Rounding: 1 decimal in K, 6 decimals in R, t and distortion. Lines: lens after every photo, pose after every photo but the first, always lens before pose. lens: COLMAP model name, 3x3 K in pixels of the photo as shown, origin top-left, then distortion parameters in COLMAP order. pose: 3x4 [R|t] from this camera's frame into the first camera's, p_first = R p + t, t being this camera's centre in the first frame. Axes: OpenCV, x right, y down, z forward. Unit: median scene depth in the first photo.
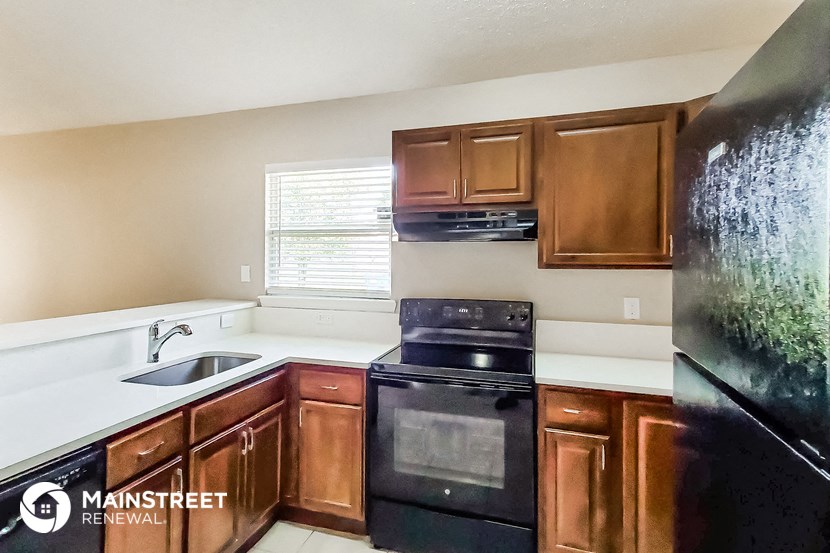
lens RADIAL K [[426.2, 0, 414.8], [0, 426.2, 256.7], [0, 0, 1]] dist [0.017216, 0.000126]
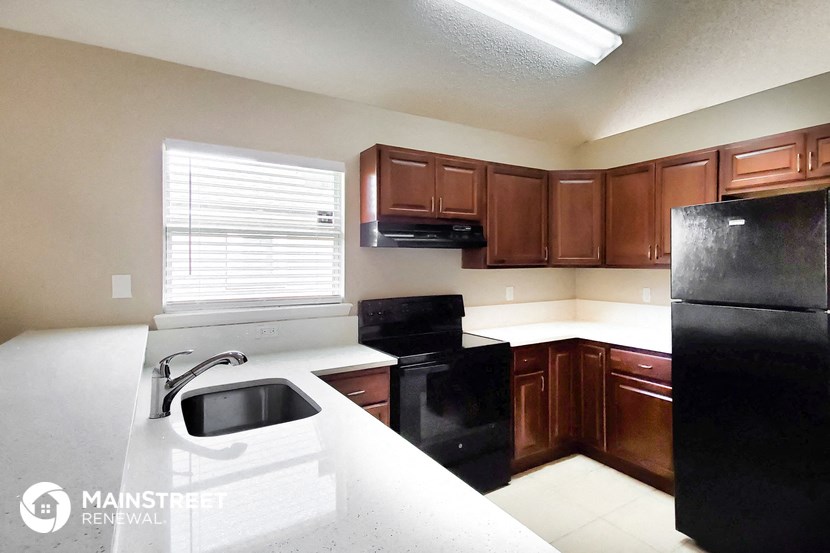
lens RADIAL K [[425.2, 0, 414.7], [0, 425.2, 259.6], [0, 0, 1]] dist [-0.000145, -0.000095]
pose [[0.650426, -0.002896, 0.759564, -0.826252], [0.005179, 0.999986, -0.000621, -0.002225], [-0.759552, 0.004338, 0.650432, 0.241329]]
